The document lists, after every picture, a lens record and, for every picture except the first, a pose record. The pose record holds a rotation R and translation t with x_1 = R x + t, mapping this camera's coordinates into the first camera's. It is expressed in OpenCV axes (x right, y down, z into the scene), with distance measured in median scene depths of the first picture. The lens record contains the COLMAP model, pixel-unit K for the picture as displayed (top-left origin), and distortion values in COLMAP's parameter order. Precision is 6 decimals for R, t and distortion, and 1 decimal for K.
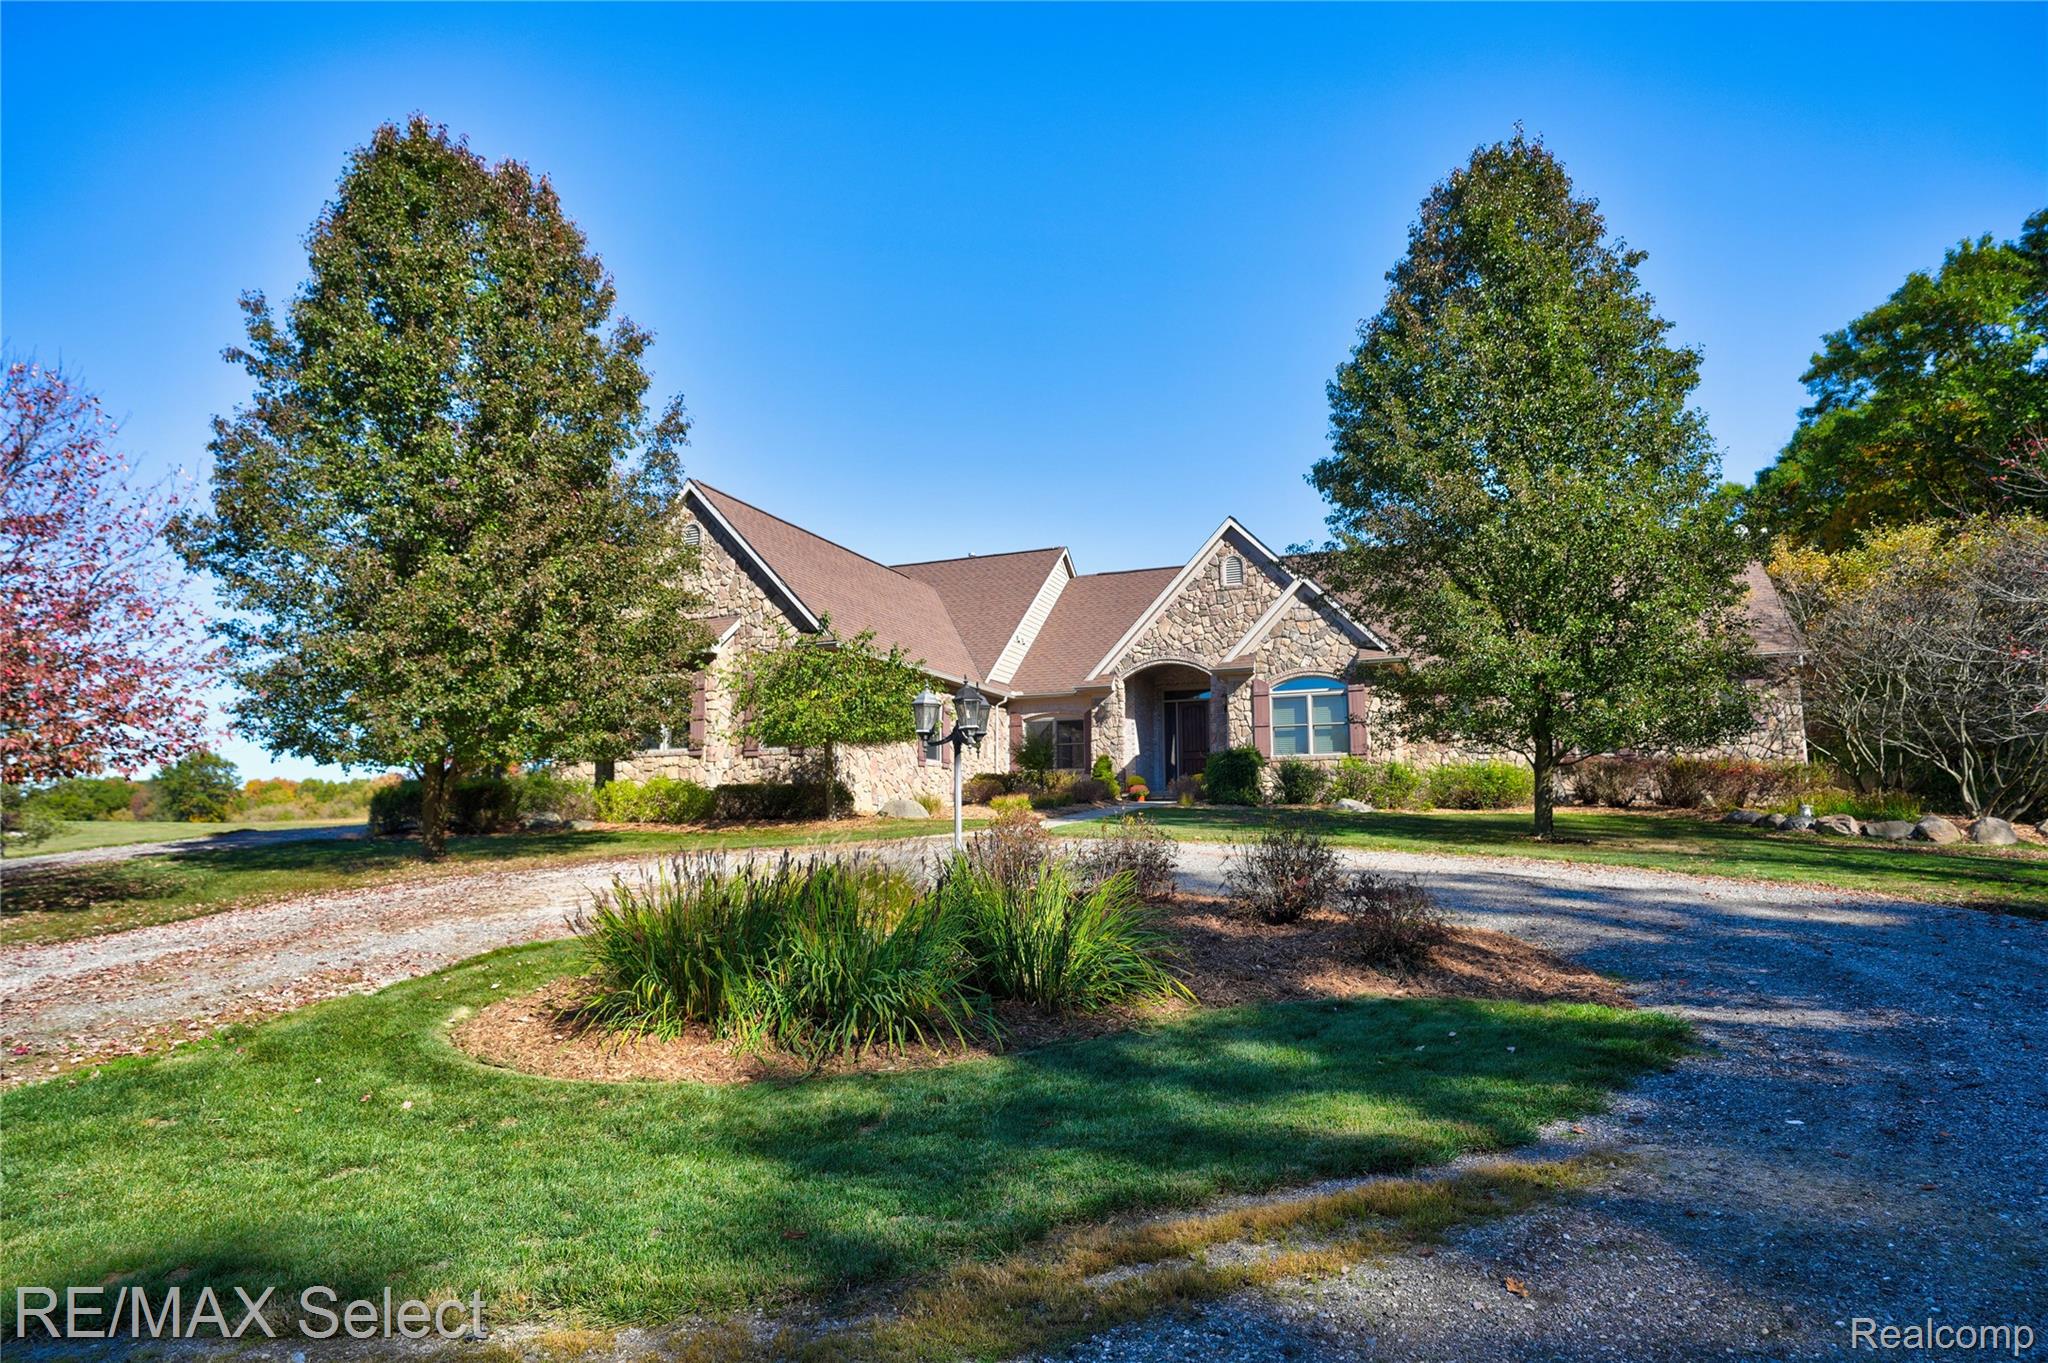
lens RADIAL K [[1114.8, 0, 1024.0], [0, 1114.8, 681.5], [0, 0, 1]] dist [0.000197, 0.000026]
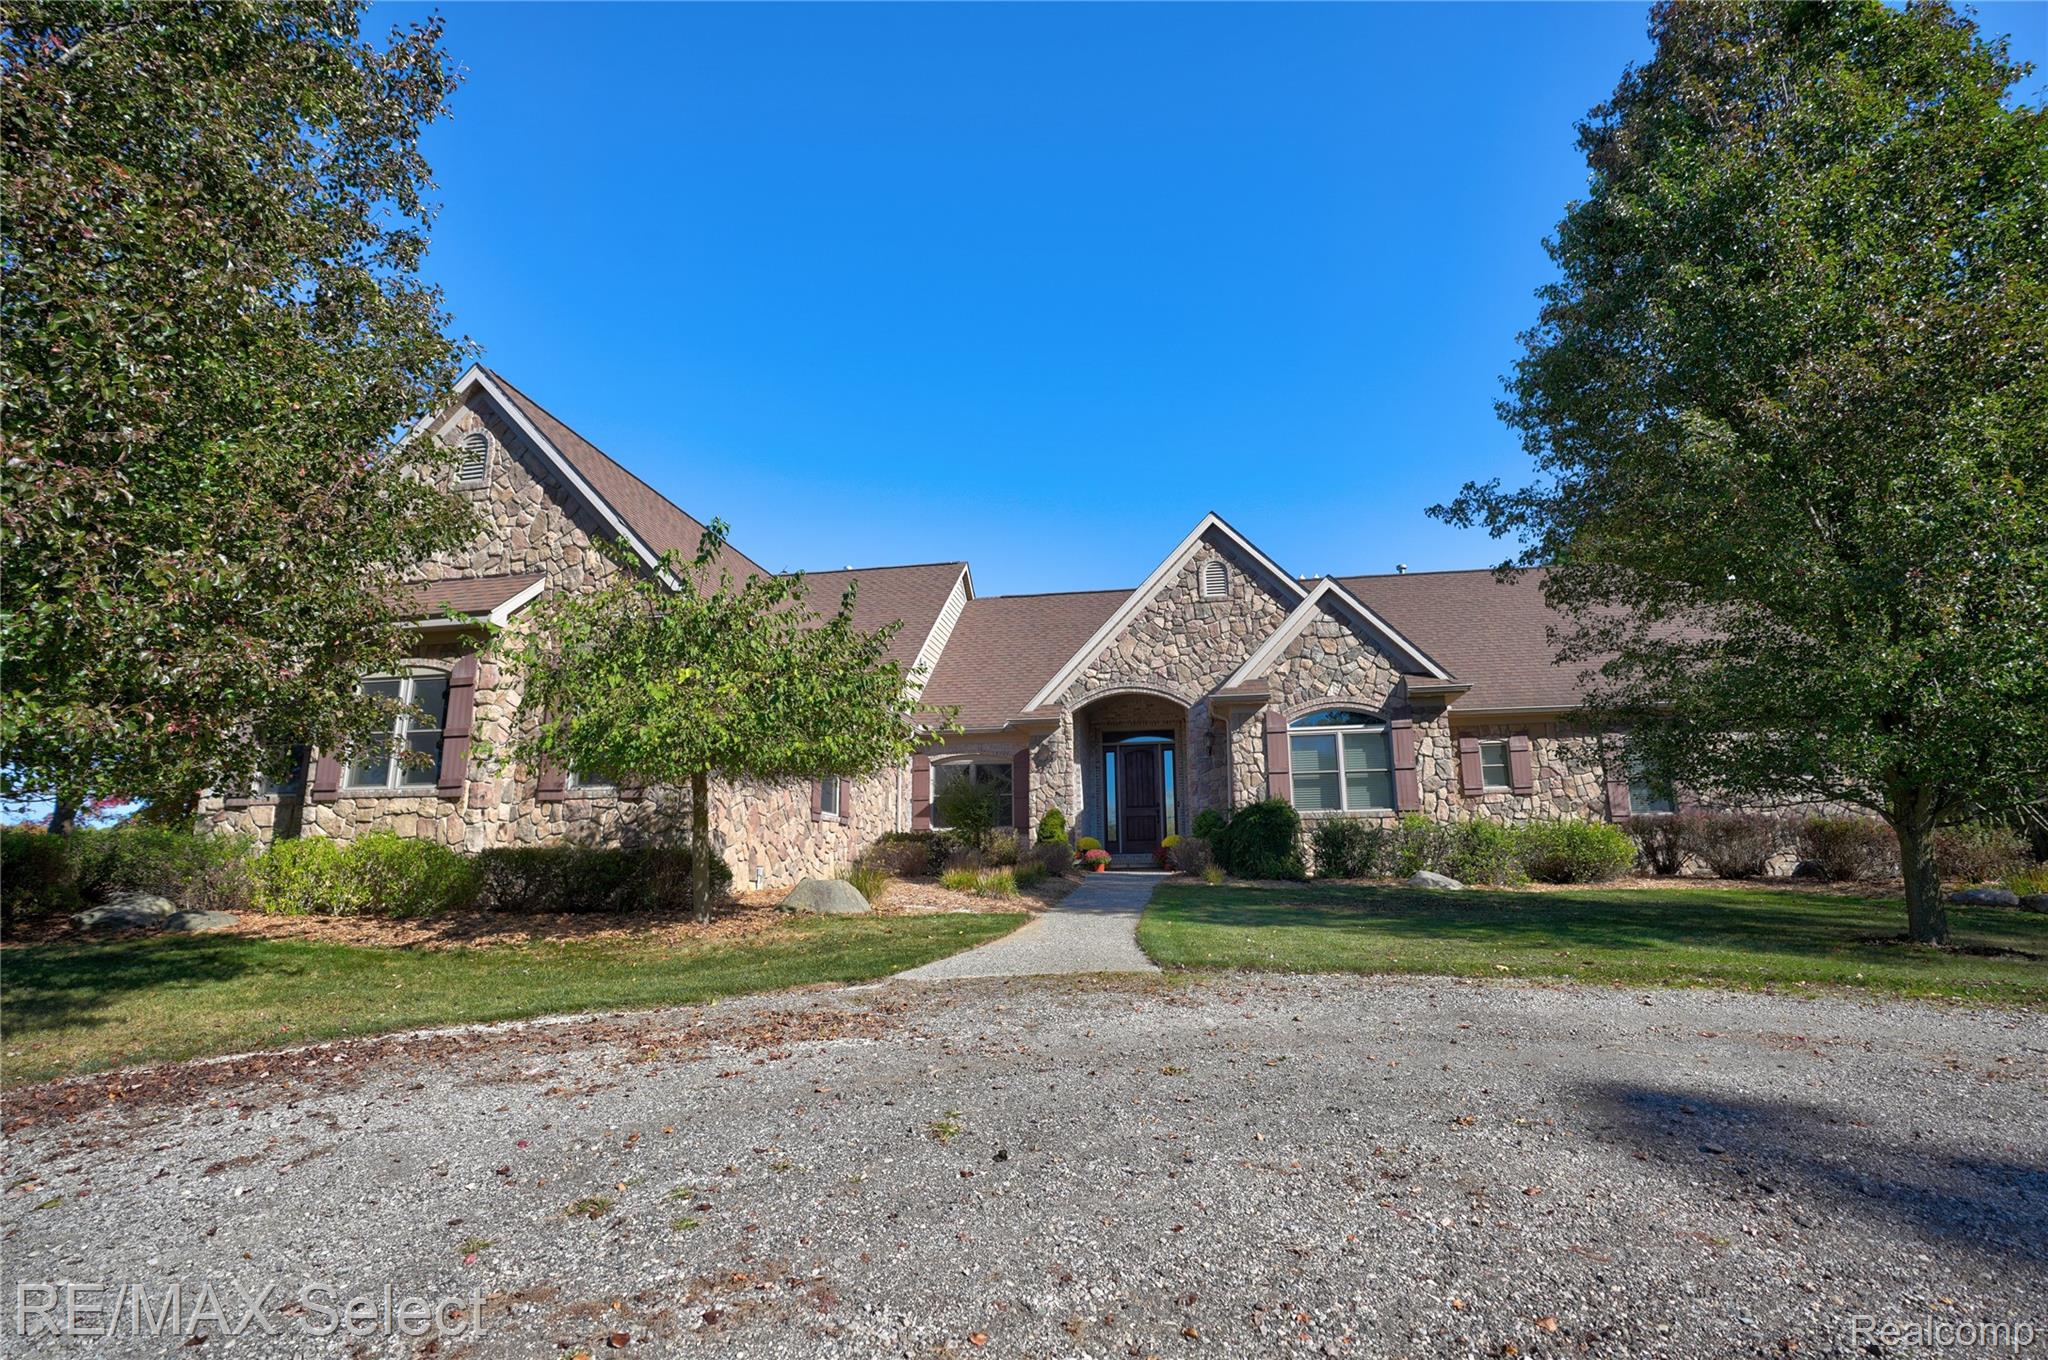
lens RADIAL K [[959.3, 0, 1024.0], [0, 959.3, 680.0], [0, 0, 1]] dist [-0.038125, -0.000081]
pose [[0.977350, 0.041322, 0.207554, -0.093524], [-0.026093, 0.996798, -0.075583, 0.030950], [-0.210013, 0.068455, 0.975299, 0.398595]]
